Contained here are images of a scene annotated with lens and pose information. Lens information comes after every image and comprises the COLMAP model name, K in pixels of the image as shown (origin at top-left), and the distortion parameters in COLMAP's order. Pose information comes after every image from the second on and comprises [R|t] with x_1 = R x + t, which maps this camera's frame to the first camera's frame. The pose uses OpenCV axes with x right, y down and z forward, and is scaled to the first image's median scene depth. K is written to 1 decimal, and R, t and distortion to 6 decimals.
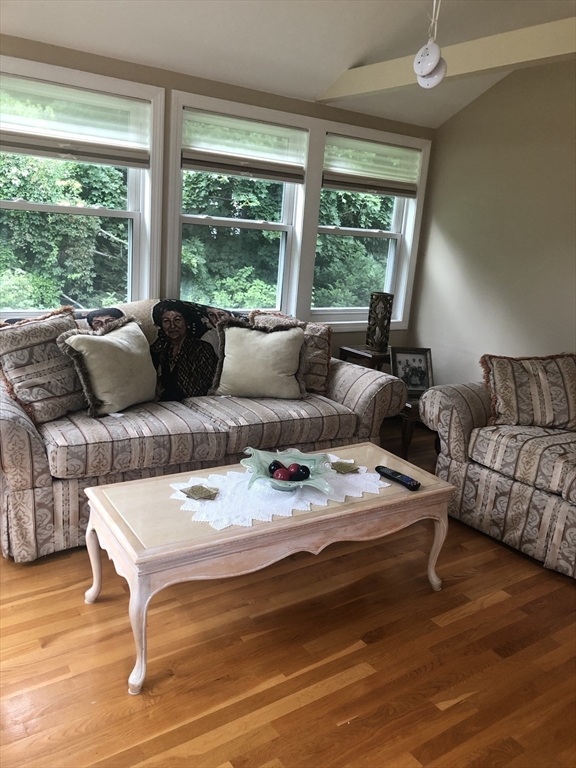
lens RADIAL K [[637.7, 0, 288.0], [0, 637.7, 384.0], [0, 0, 1]] dist [-0.003598, -0.001057]
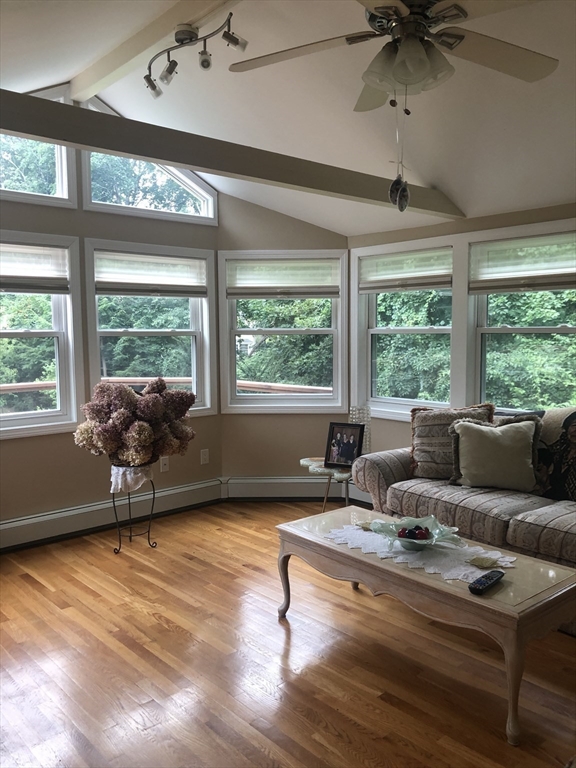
lens RADIAL K [[637.7, 0, 288.0], [0, 637.7, 384.0], [0, 0, 1]] dist [-0.003598, -0.001057]
pose [[0.107372, 0.012487, -0.994140, 1.004037], [-0.219837, 0.975469, -0.011491, -0.061995], [0.969610, 0.219783, 0.107483, 0.508957]]
